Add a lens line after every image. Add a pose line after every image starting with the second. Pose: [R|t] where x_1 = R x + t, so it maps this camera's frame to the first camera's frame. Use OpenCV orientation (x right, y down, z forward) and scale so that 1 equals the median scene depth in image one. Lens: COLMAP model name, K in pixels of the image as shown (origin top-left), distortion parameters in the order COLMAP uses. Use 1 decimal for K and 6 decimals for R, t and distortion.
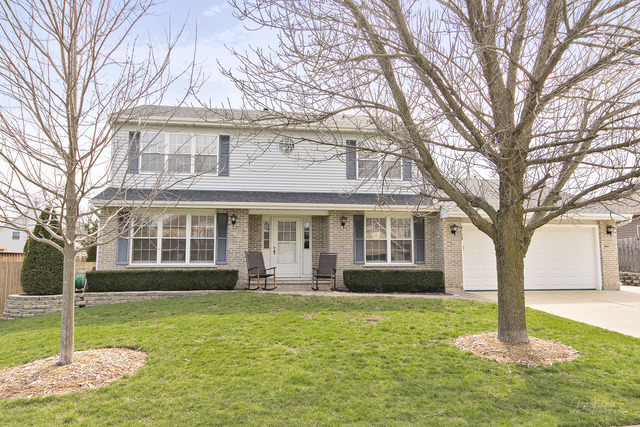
lens RADIAL K [[440.5, 0, 318.8], [0, 440.5, 213.6], [0, 0, 1]] dist [-0.003835, -0.000469]
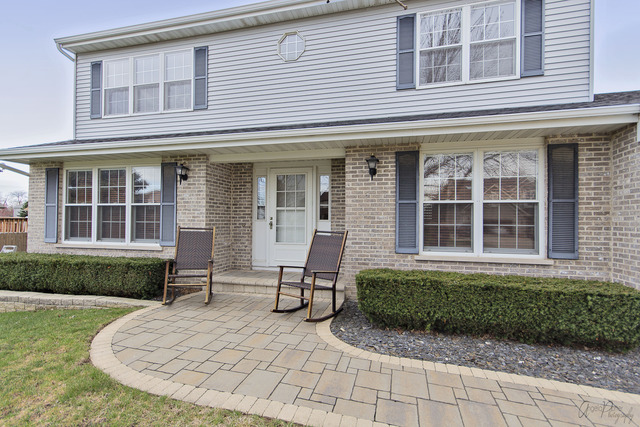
lens RADIAL K [[307.9, 0, 321.0], [0, 307.9, 214.7], [0, 0, 1]] dist [0.001669, 0.000209]
pose [[0.925744, -0.000688, -0.378149, 0.129424], [0.033192, 0.996287, 0.079444, 0.041788], [0.376690, -0.086097, 0.922330, 0.650007]]
